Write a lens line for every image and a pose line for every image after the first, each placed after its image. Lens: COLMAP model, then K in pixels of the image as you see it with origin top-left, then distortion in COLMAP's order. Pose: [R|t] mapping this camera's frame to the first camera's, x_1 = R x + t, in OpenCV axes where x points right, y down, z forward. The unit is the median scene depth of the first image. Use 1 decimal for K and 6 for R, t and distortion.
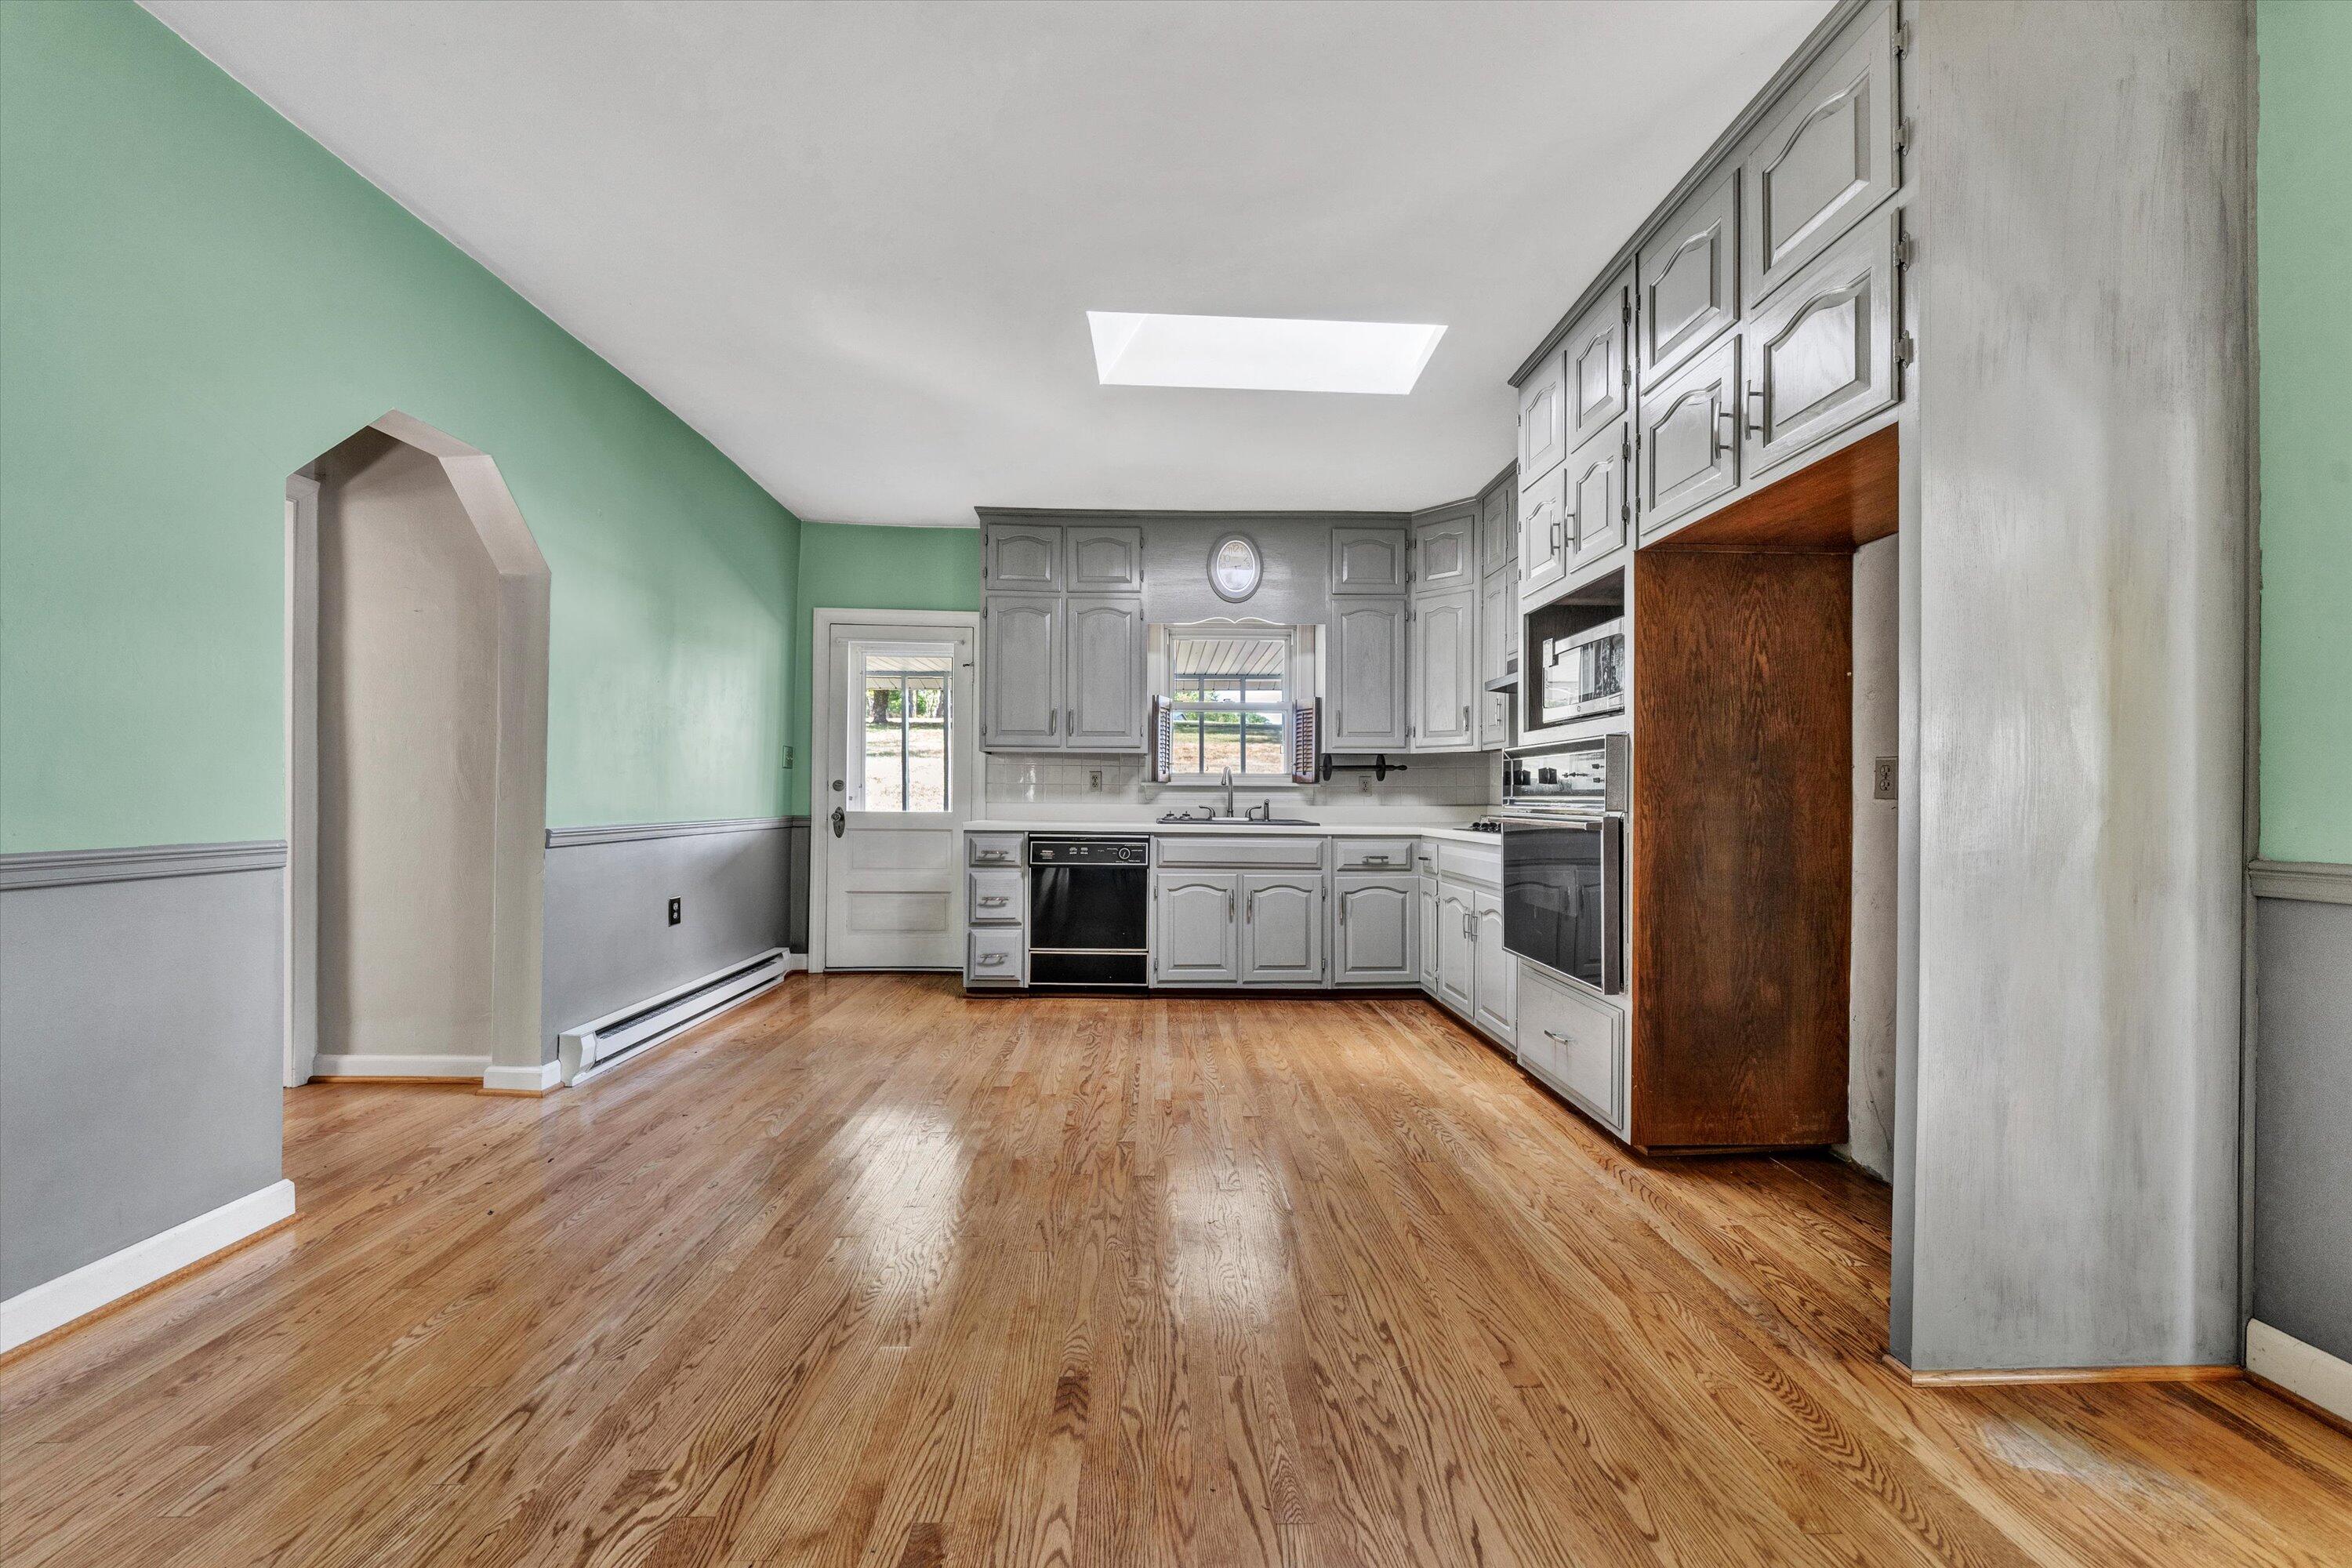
lens RADIAL K [[822.8, 0, 1176.5], [0, 822.8, 790.0], [0, 0, 1]] dist [0.000772, 0.000059]
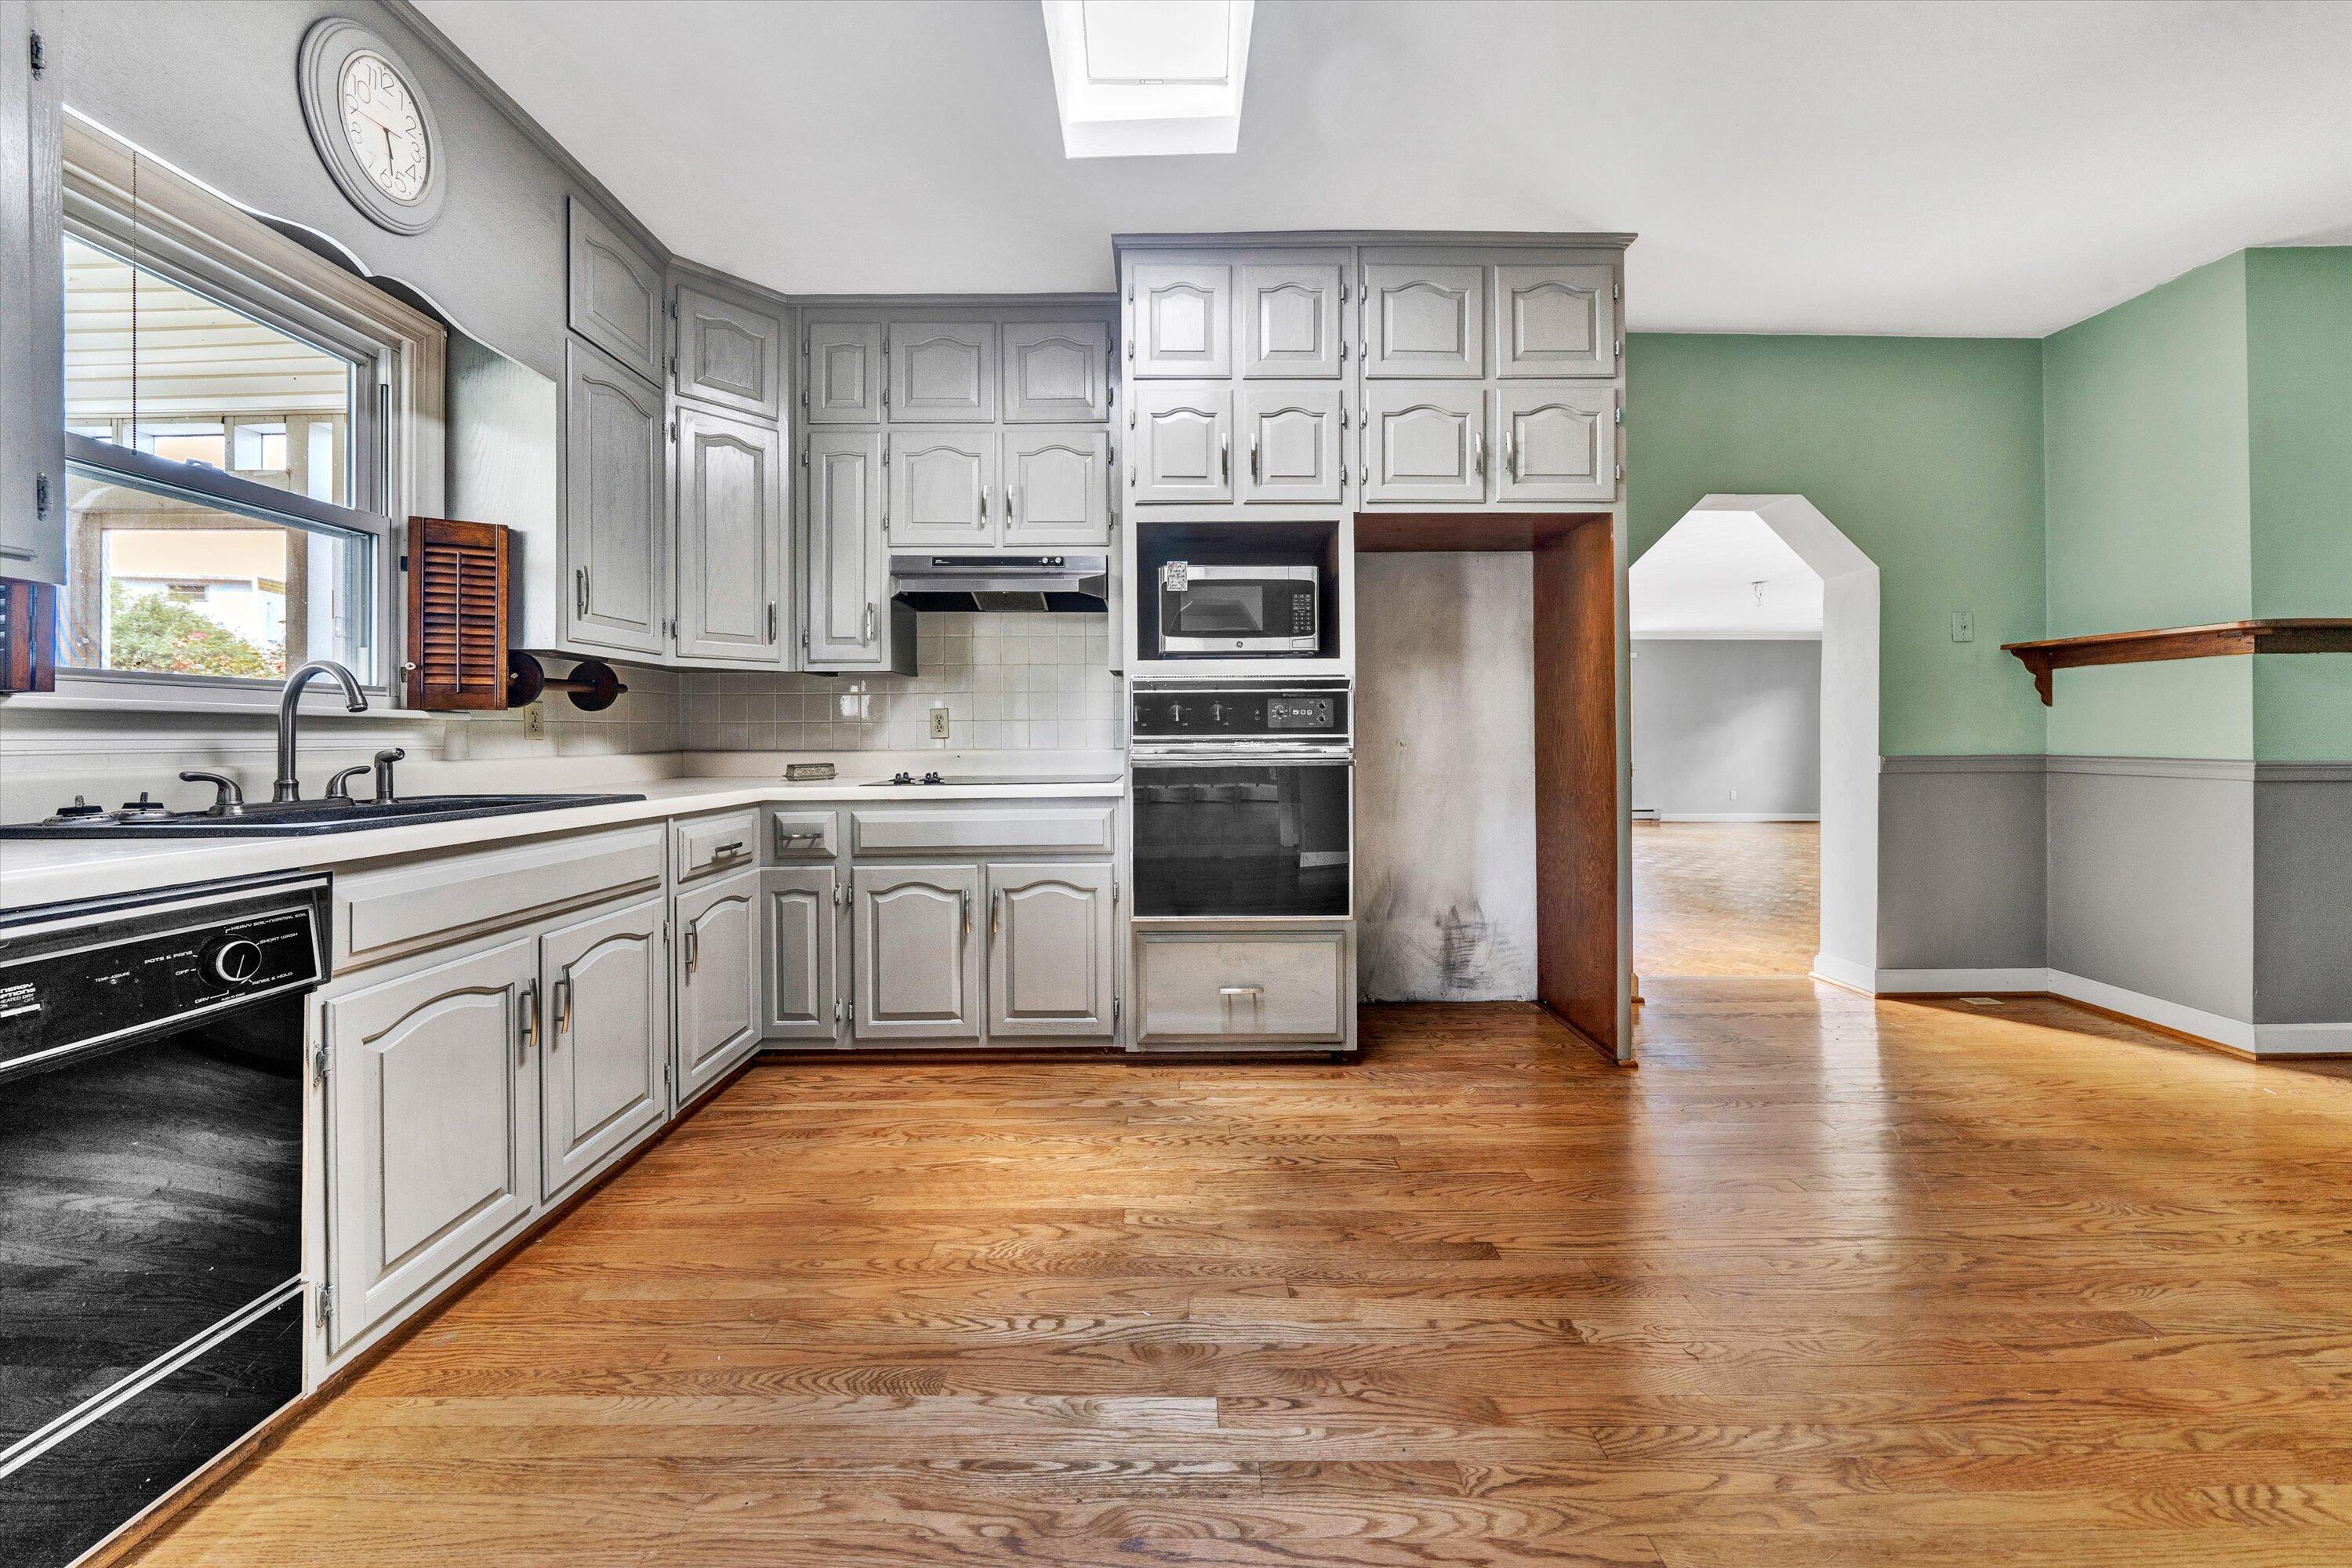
lens RADIAL K [[822.8, 0, 1176.9], [0, 822.8, 737.4], [0, 0, 1]] dist [0.000772, 0.000059]
pose [[0.024700, -0.005278, 0.999681, -0.313112], [0.000440, 0.999986, 0.005269, 0.004266], [-0.999695, 0.000310, 0.024702, 0.678873]]
